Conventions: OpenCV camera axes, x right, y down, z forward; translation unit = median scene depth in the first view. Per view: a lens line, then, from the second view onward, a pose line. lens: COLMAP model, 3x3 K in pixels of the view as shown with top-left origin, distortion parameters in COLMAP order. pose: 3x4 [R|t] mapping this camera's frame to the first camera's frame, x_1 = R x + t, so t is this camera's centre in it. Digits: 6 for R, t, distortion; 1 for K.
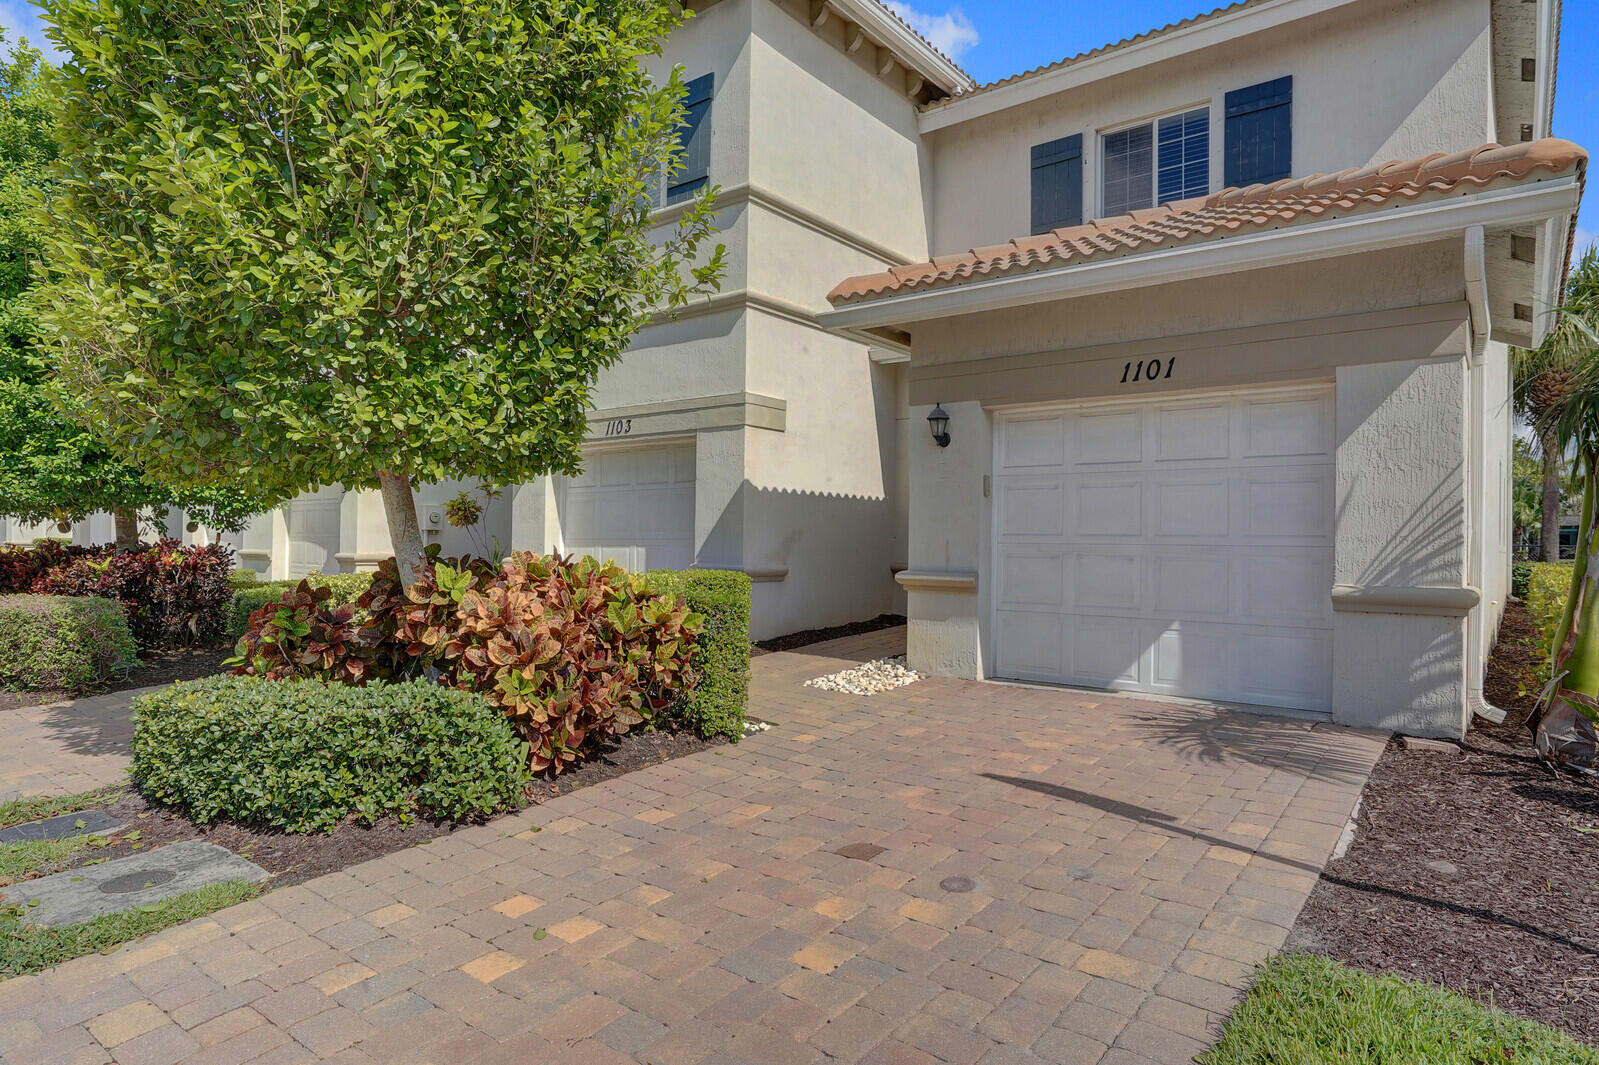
lens RADIAL K [[893.7, 0, 799.5], [0, 893.7, 532.5], [0, 0, 1]] dist [-0.038386, 0.032405]
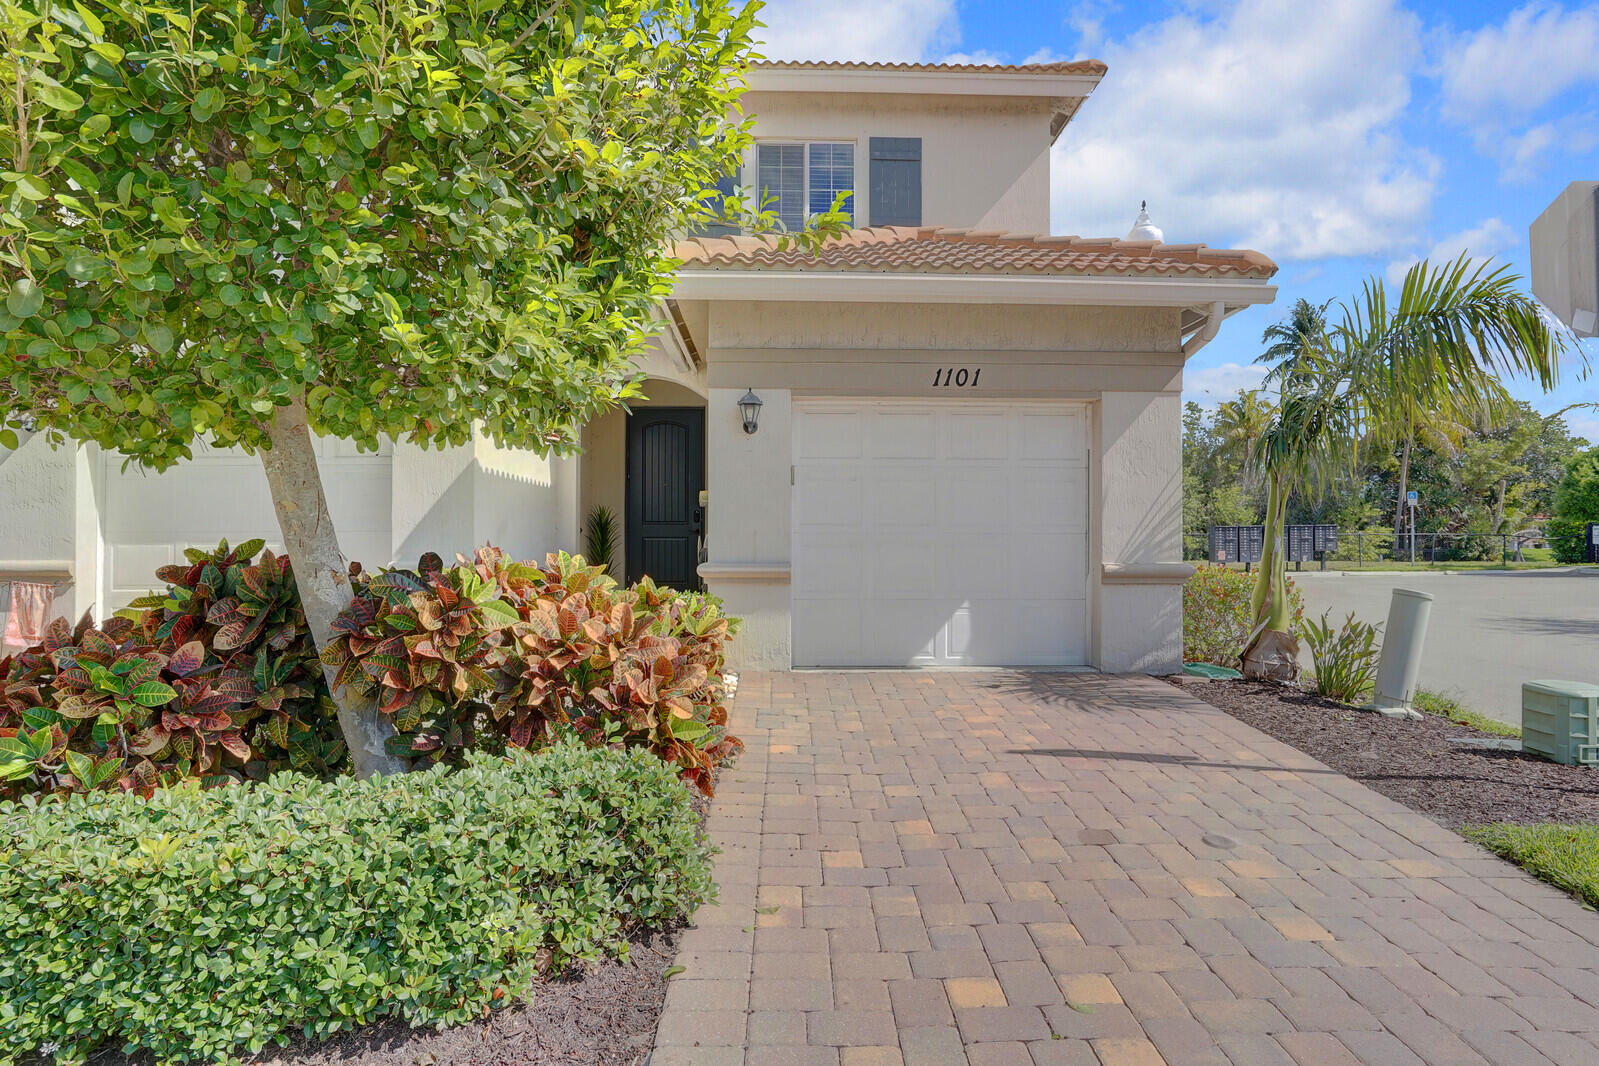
lens RADIAL K [[893.7, 0, 799.5], [0, 893.7, 533.0], [0, 0, 1]] dist [-0.038386, 0.032405]
pose [[0.778951, -0.004941, 0.627065, -0.468547], [-0.001638, 0.999950, 0.009914, 0.002521], [-0.627083, -0.008750, 0.778903, 0.246206]]
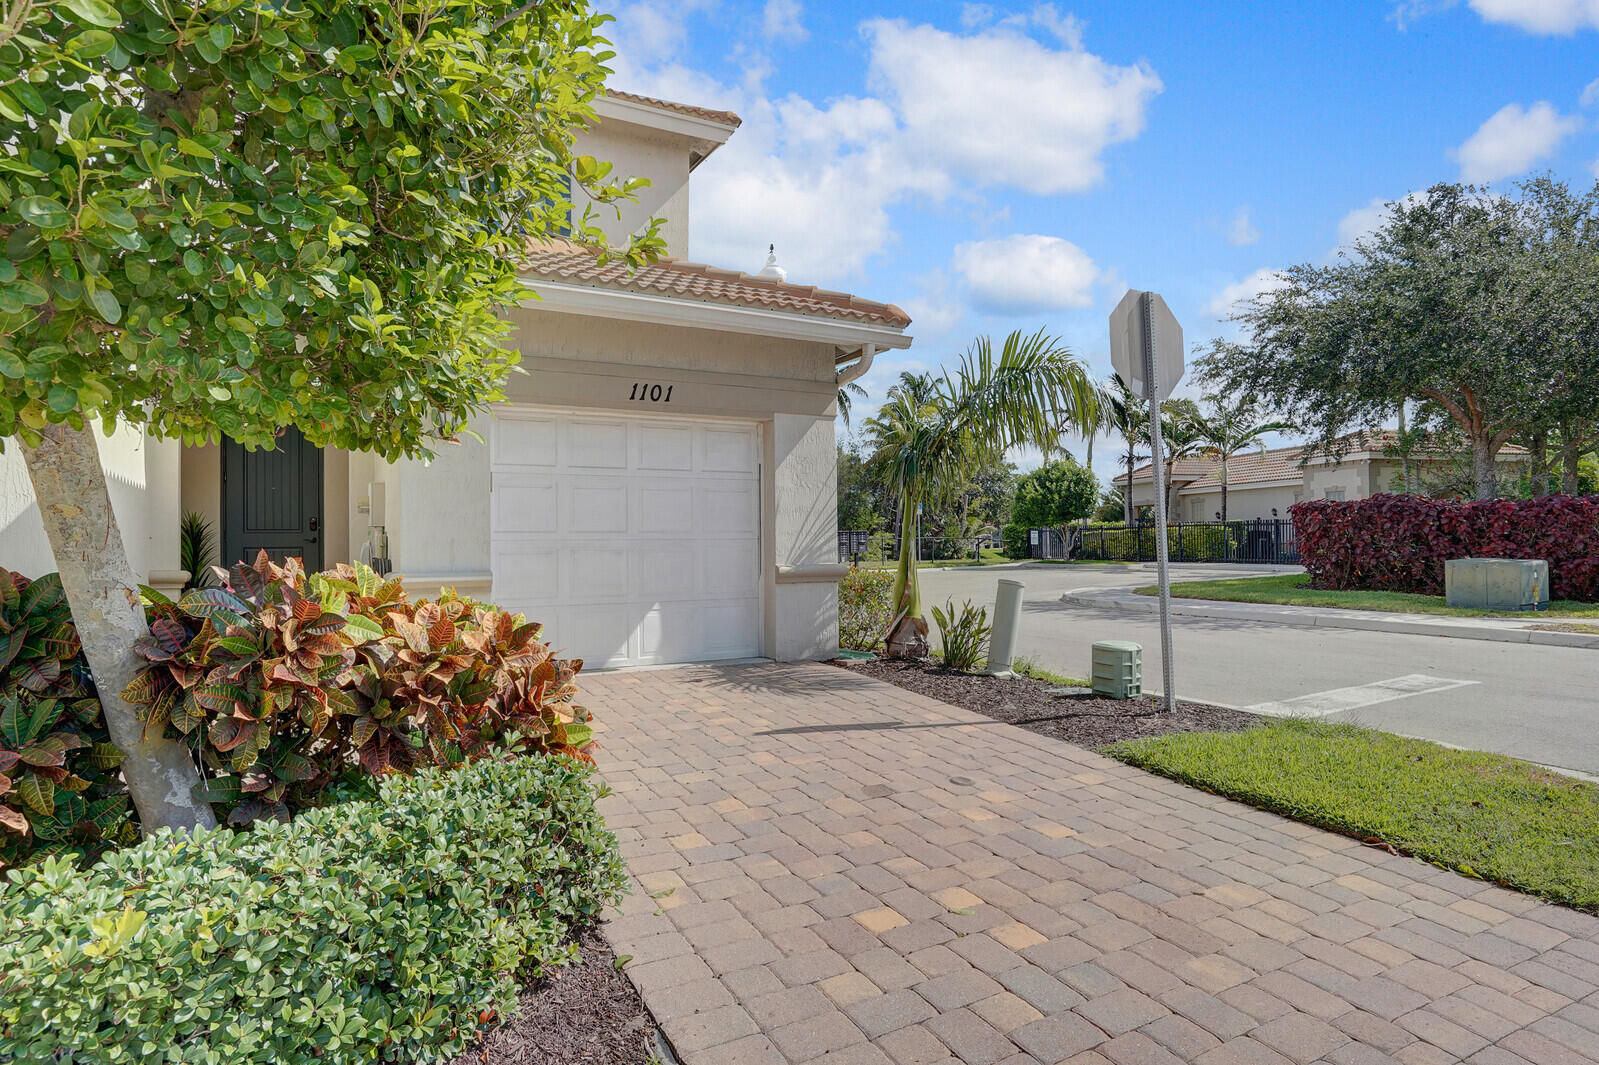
lens RADIAL K [[882.6, 0, 780.1], [0, 882.6, 532.7], [0, 0, 1]] dist [-0.040759, 0.037898]
pose [[0.410660, -0.002646, 0.911785, -0.610867], [0.003041, 0.999994, 0.001533, 0.003289], [-0.911783, 0.002143, 0.410666, 0.359504]]
